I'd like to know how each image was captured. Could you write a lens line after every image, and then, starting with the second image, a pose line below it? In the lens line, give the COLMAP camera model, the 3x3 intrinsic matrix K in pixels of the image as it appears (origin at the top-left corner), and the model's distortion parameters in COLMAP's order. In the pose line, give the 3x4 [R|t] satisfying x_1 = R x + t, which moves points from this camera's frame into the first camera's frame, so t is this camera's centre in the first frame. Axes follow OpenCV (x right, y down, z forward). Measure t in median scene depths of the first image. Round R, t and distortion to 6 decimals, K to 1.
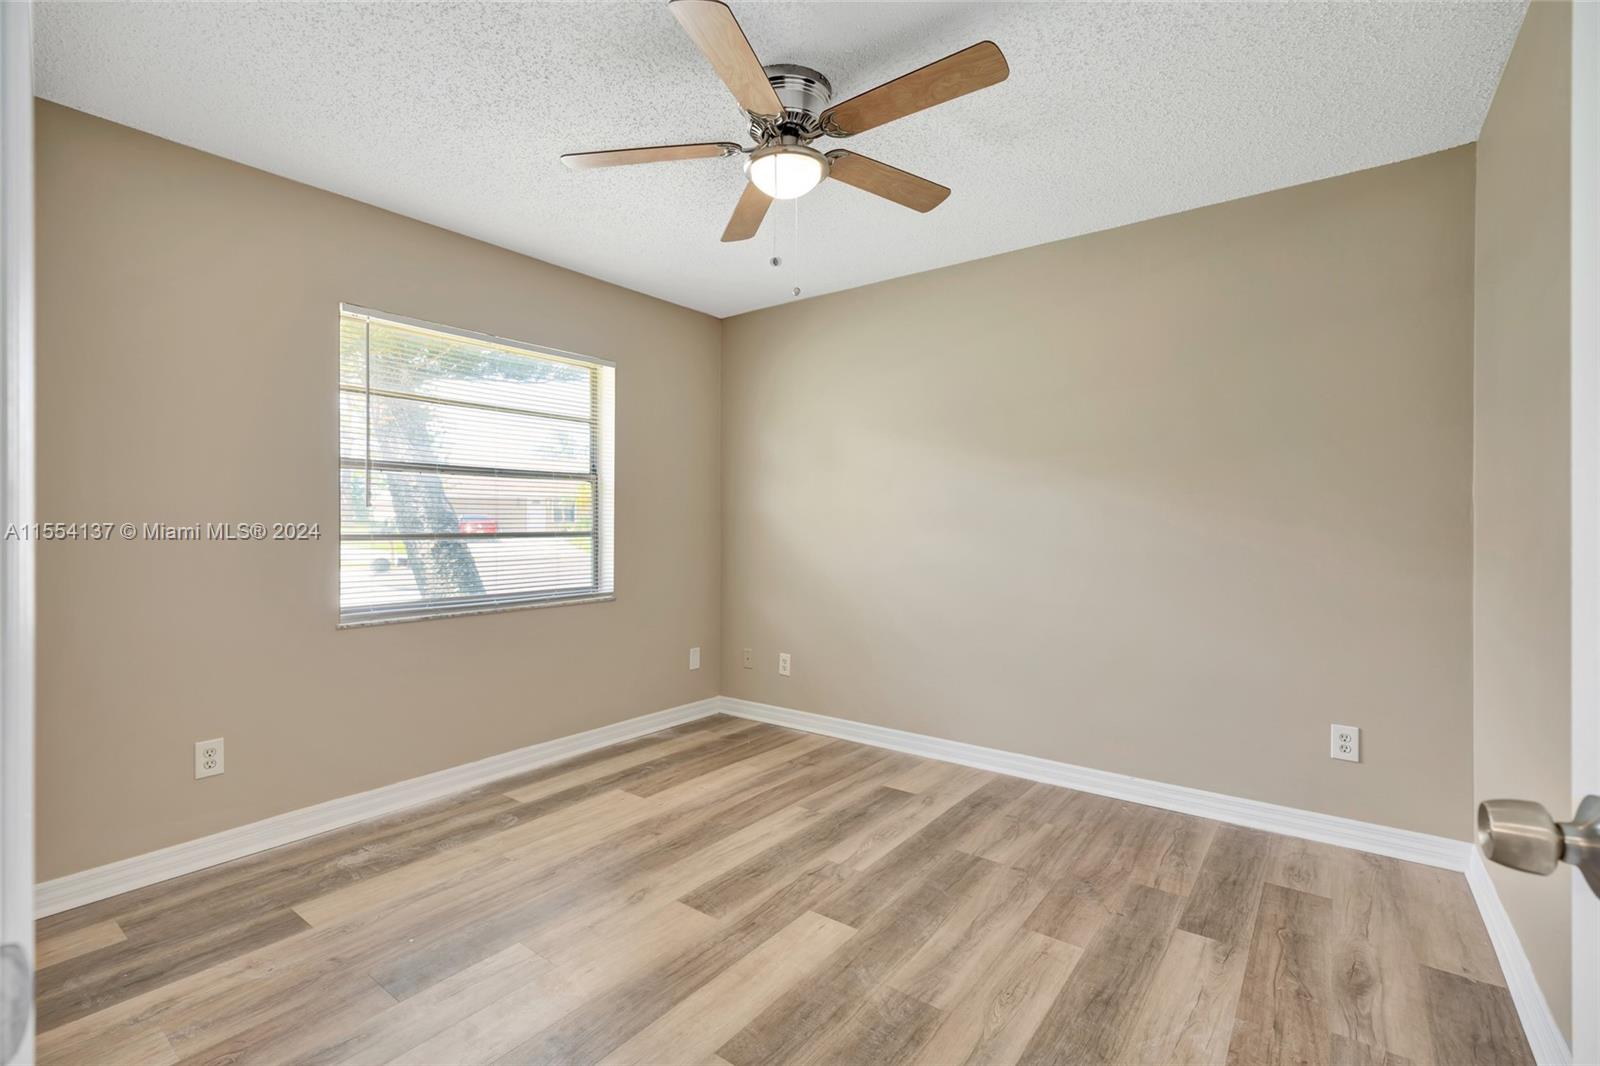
lens RADIAL K [[729.6, 0, 800.2], [0, 729.6, 528.7], [0, 0, 1]] dist [-0.002692, 0.000226]
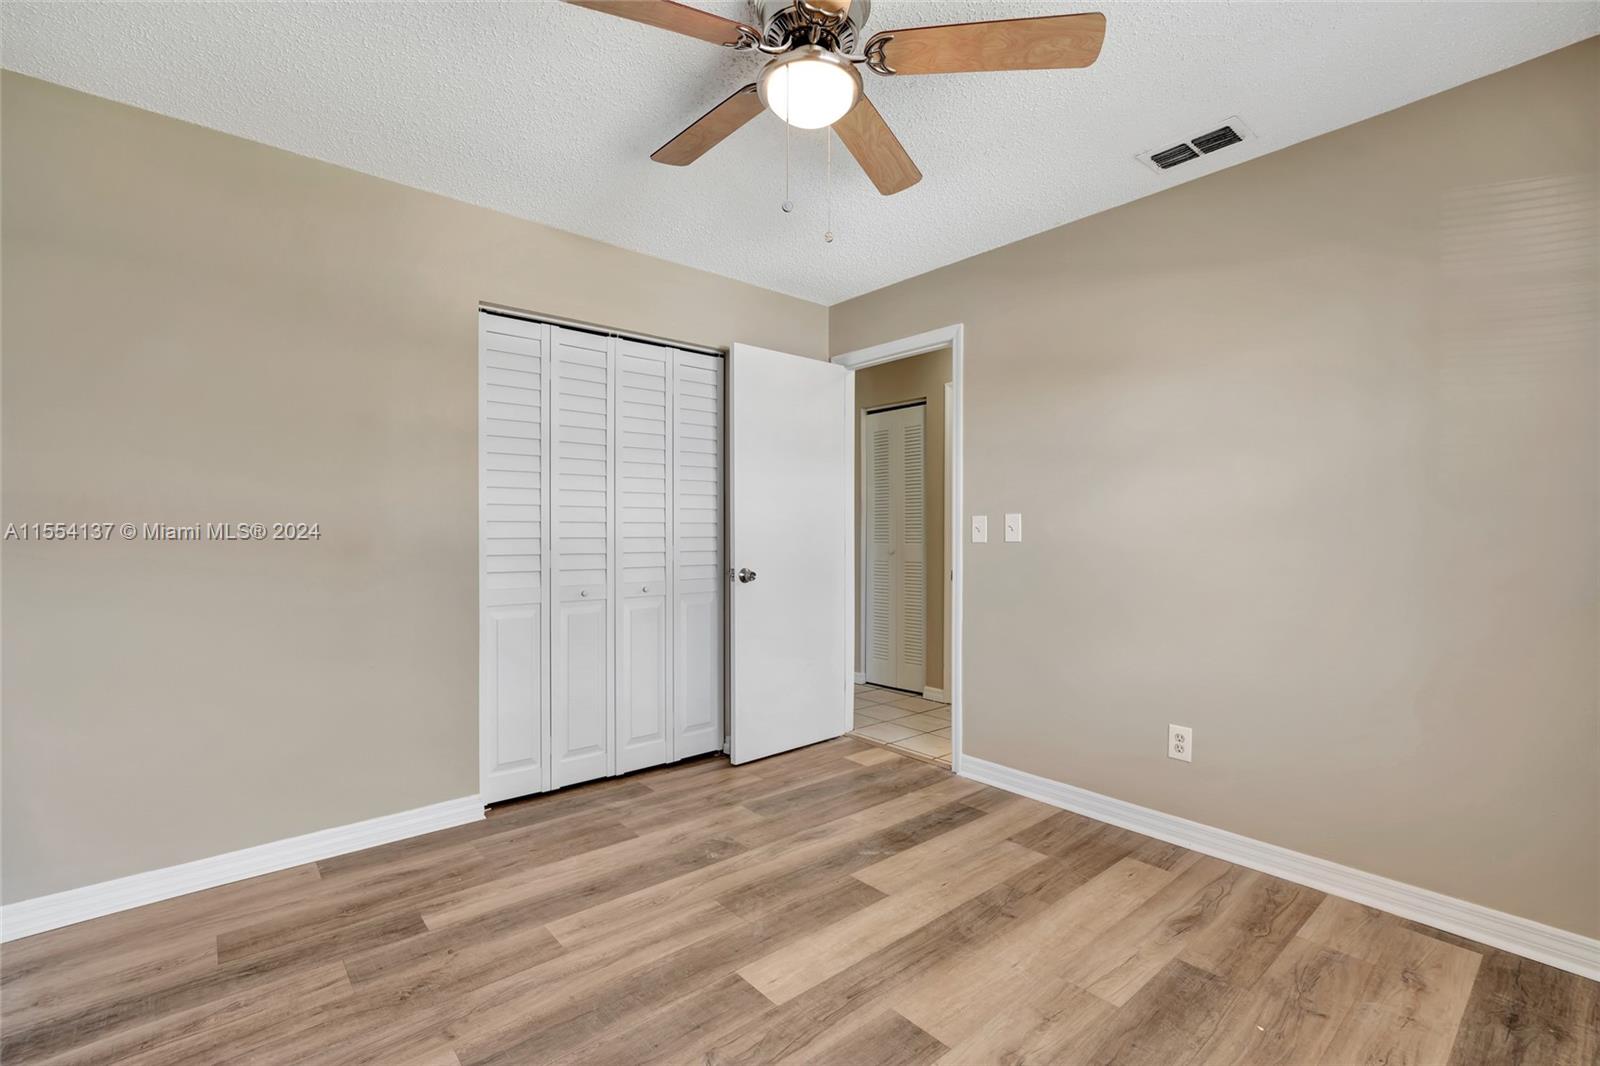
lens RADIAL K [[729.6, 0, 799.6], [0, 729.6, 531.2], [0, 0, 1]] dist [-0.002692, 0.000226]
pose [[-0.977804, -0.002746, 0.209503, -0.193676], [-0.000865, 0.999959, 0.009067, -0.008177], [-0.209519, 0.008685, -0.977766, 1.930673]]
